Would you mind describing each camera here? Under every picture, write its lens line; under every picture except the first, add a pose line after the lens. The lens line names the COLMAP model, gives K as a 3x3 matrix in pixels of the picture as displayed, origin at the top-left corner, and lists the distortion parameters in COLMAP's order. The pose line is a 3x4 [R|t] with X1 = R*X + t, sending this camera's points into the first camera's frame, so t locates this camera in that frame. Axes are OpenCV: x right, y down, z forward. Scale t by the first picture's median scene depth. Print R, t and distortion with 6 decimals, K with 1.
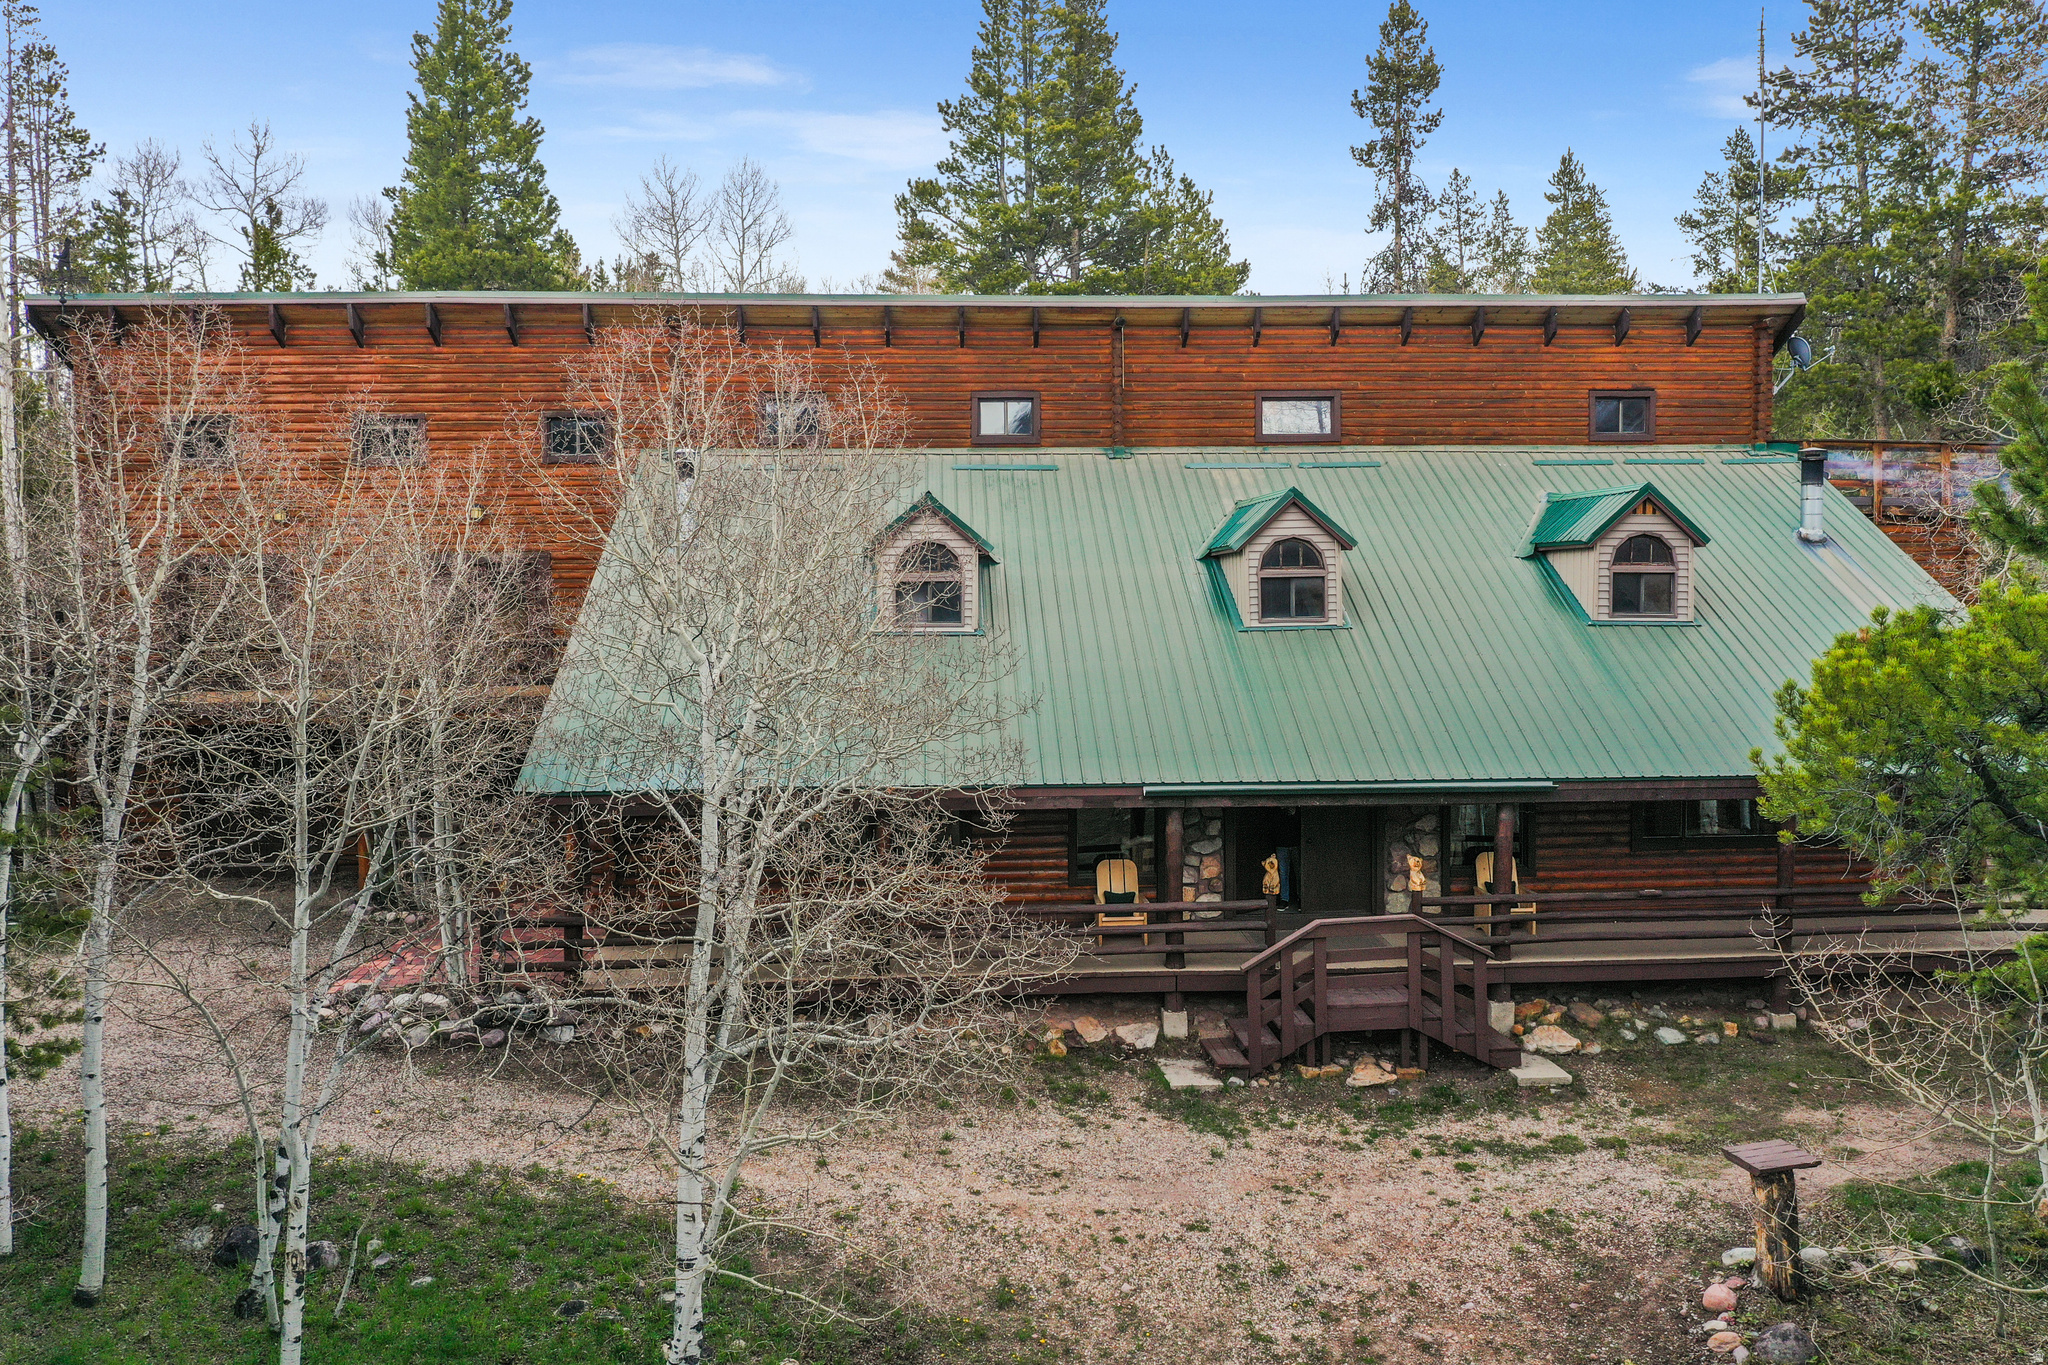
lens RADIAL K [[1618.4, 0, 1024.0], [0, 1618.4, 682.5], [0, 0, 1]] dist [0.010907, -0.004653]
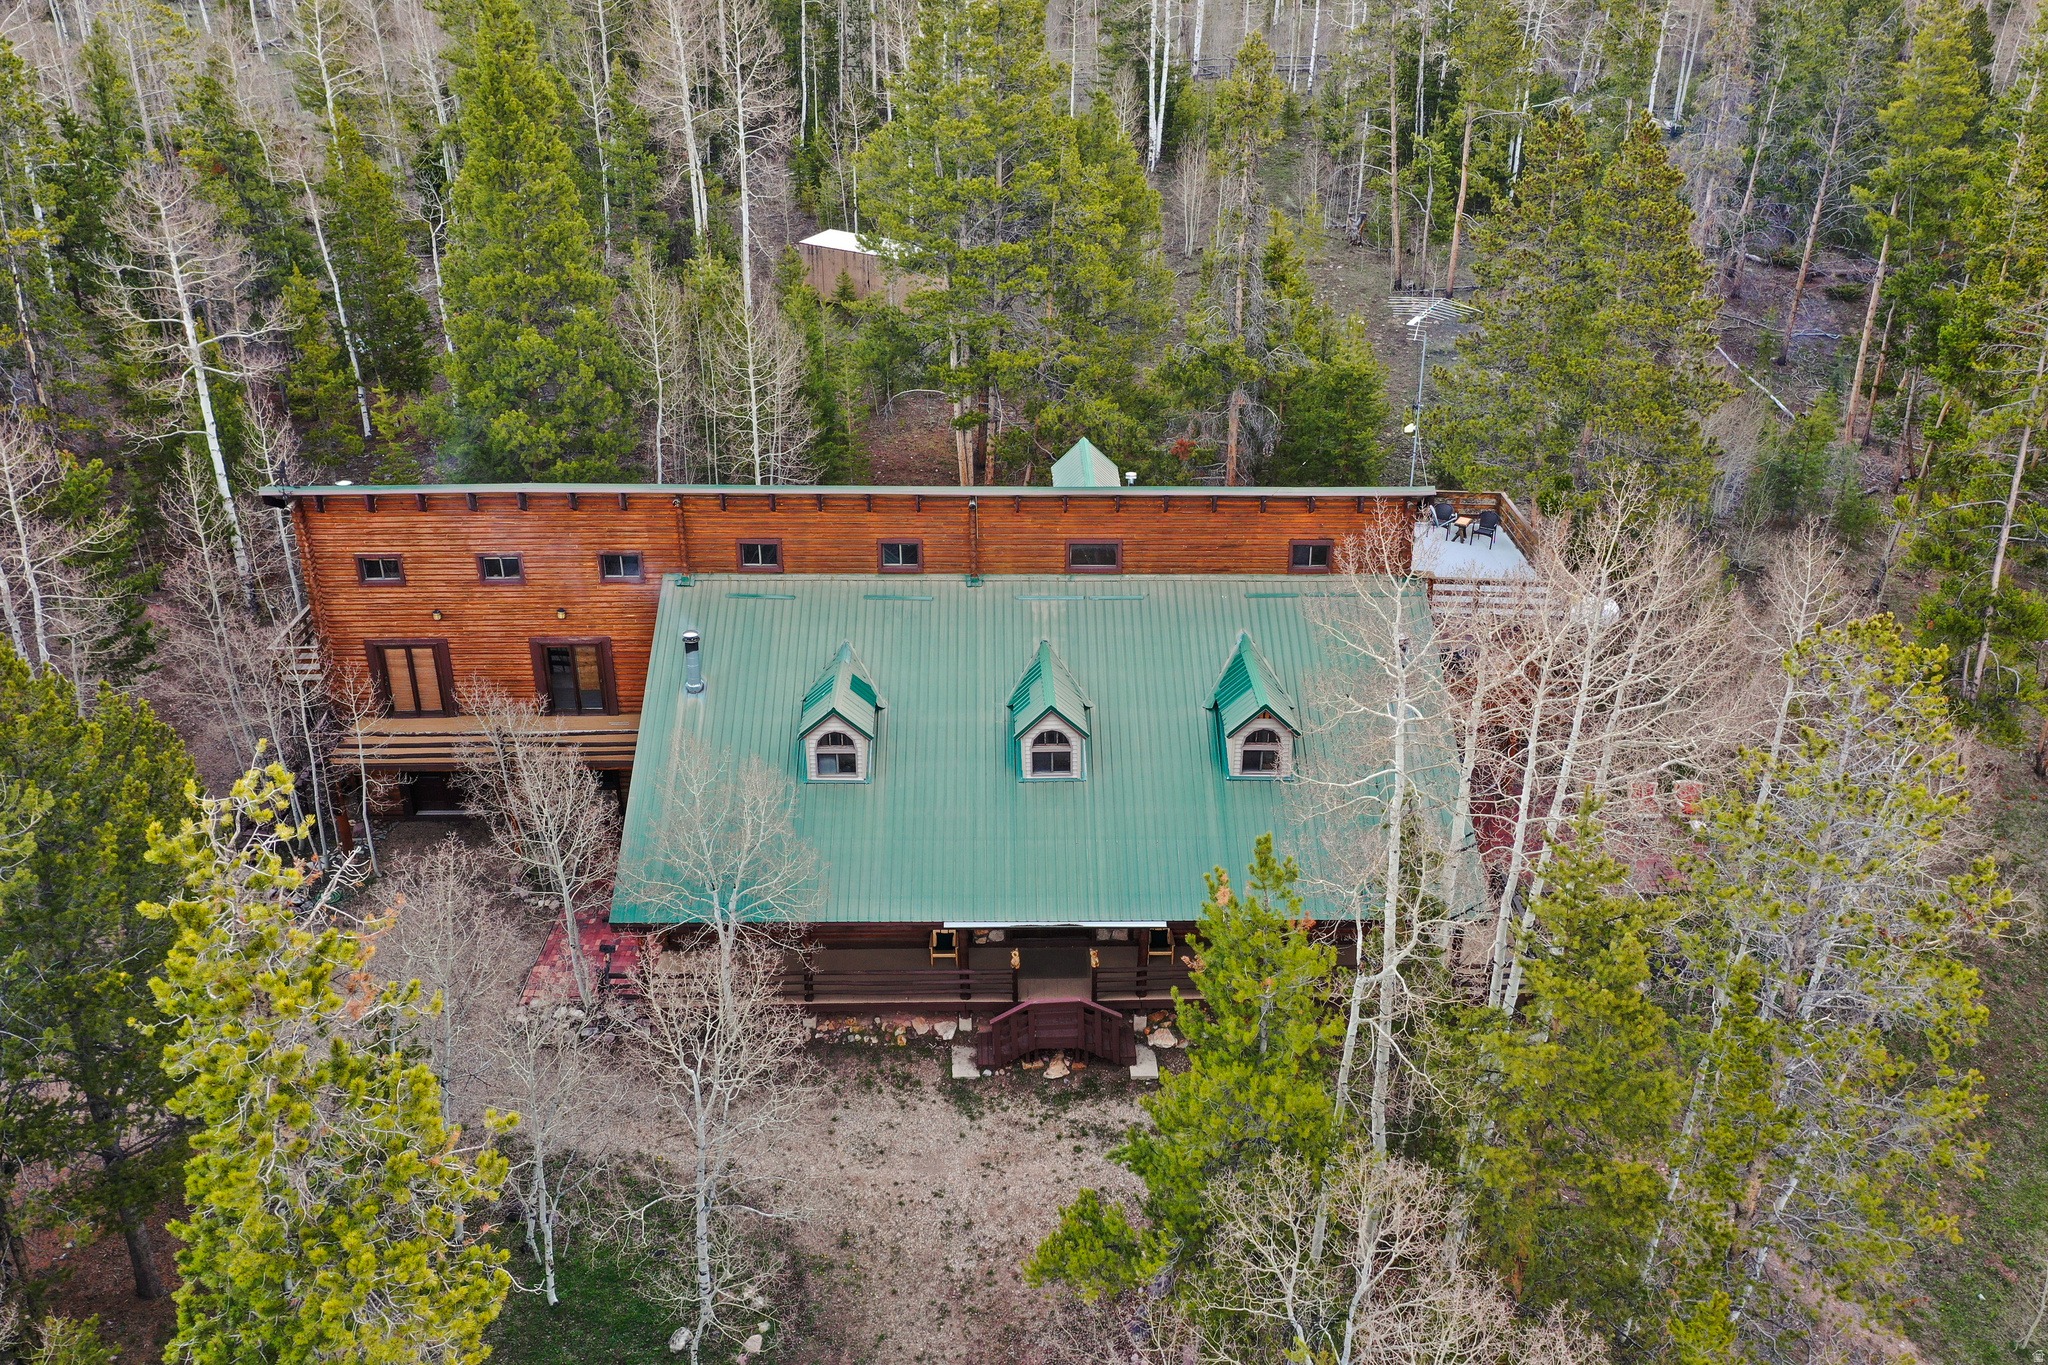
lens RADIAL K [[1622.1, 0, 1018.8], [0, 1622.1, 593.5], [0, 0, 1]] dist [0.011456, 0.005827]
pose [[0.999181, 0.012372, -0.038517, 0.235125], [0.001282, 0.941930, 0.335805, -0.949367], [0.040435, -0.335580, 0.941144, -0.645726]]
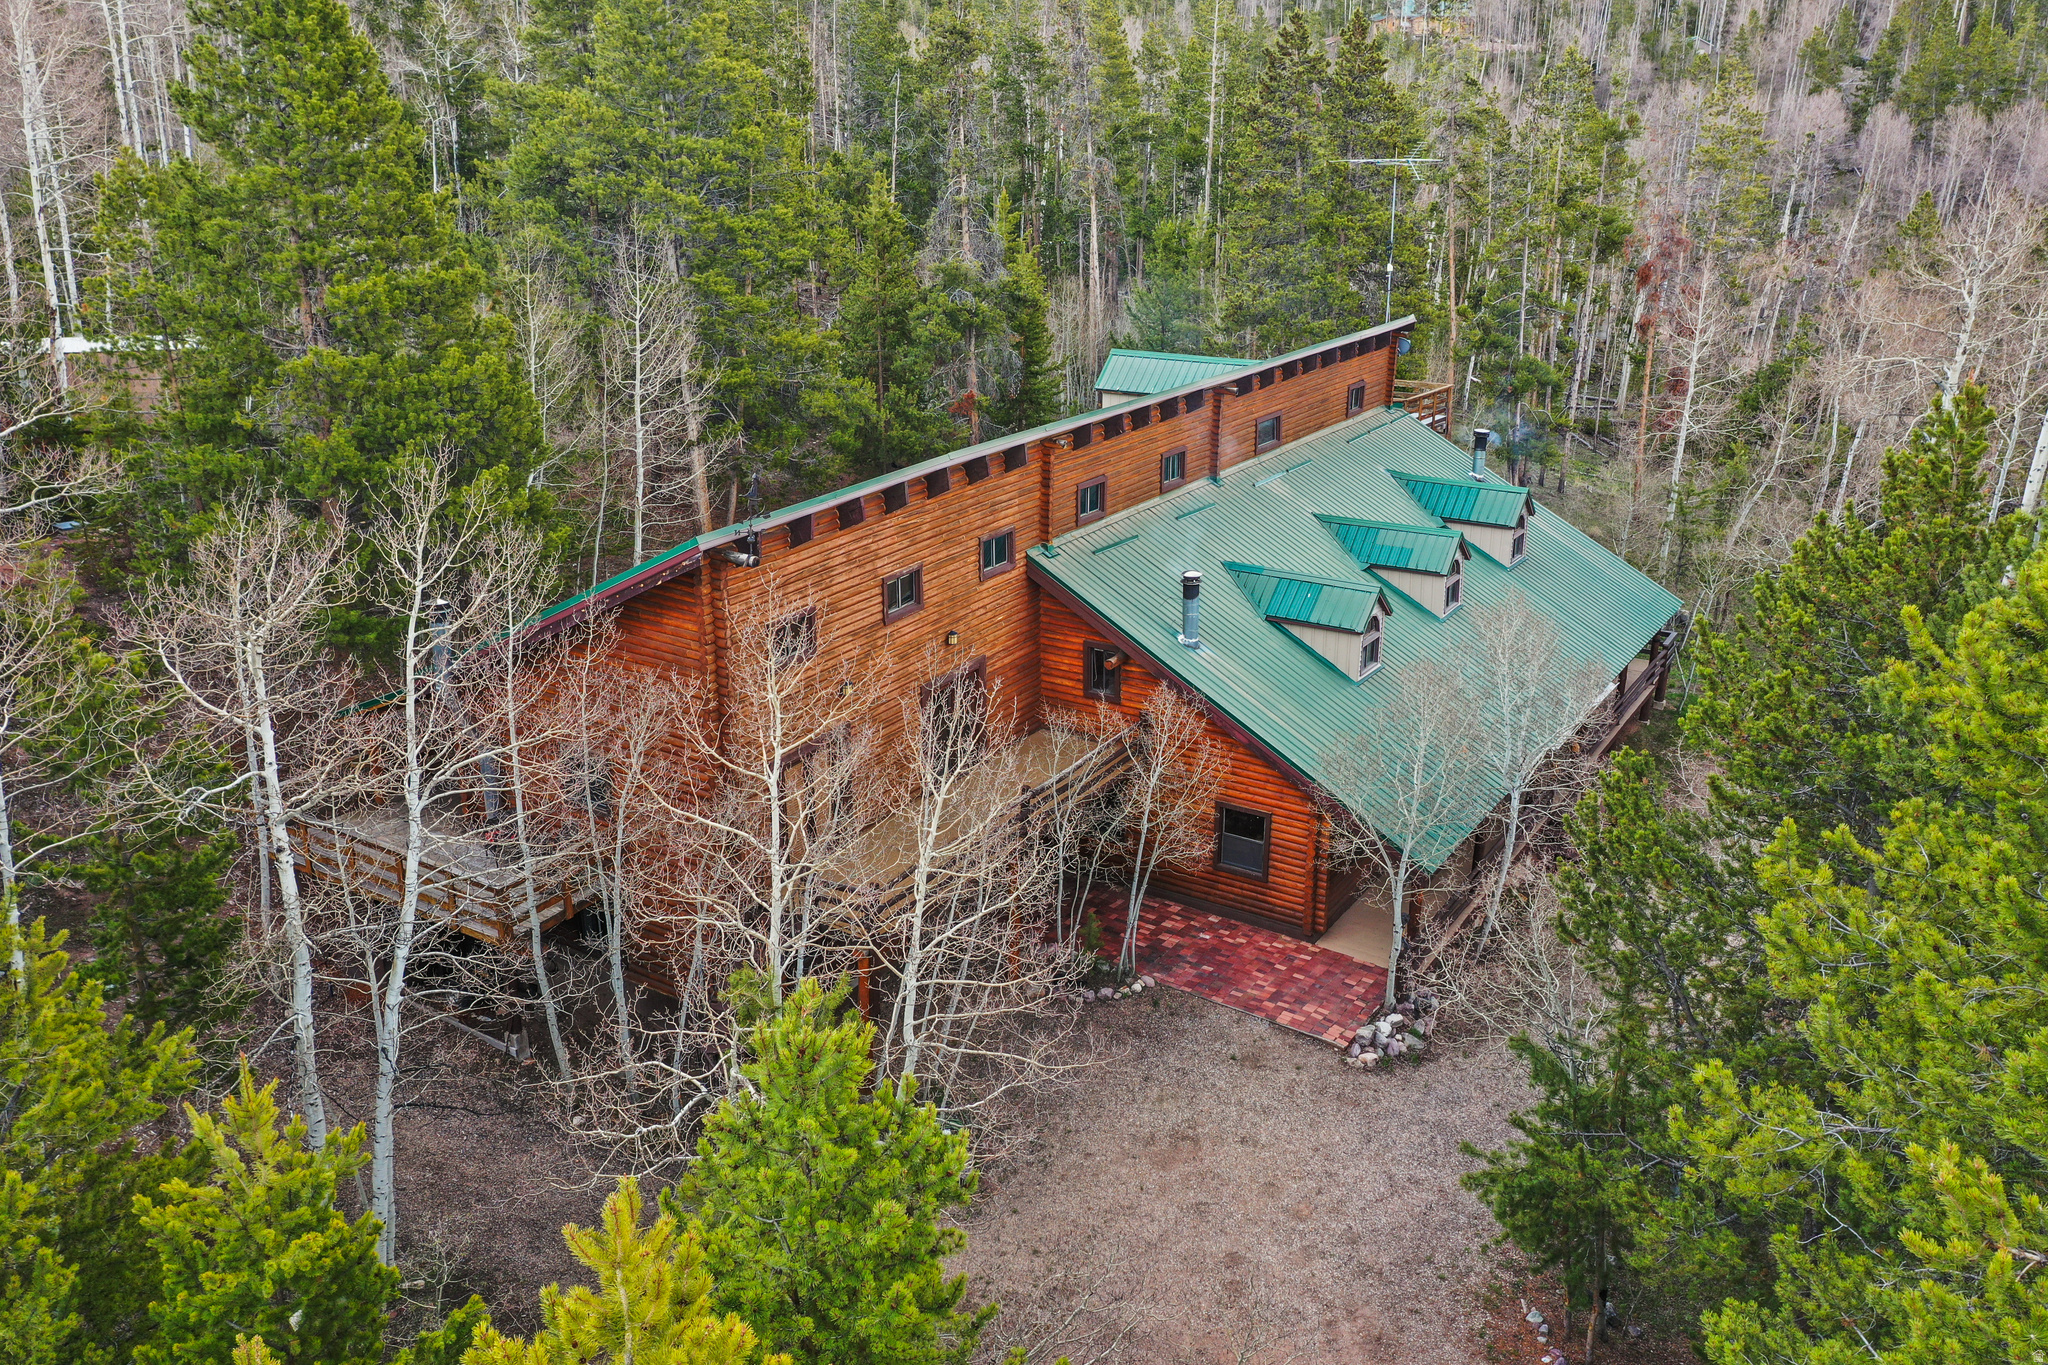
lens RADIAL K [[1618.4, 0, 1024.0], [0, 1618.4, 682.5], [0, 0, 1]] dist [0.010907, -0.004653]
pose [[0.608453, -0.293995, 0.737124, -1.633034], [0.069121, 0.944950, 0.319830, -0.642544], [-0.790574, -0.143651, 0.595279, 0.404642]]
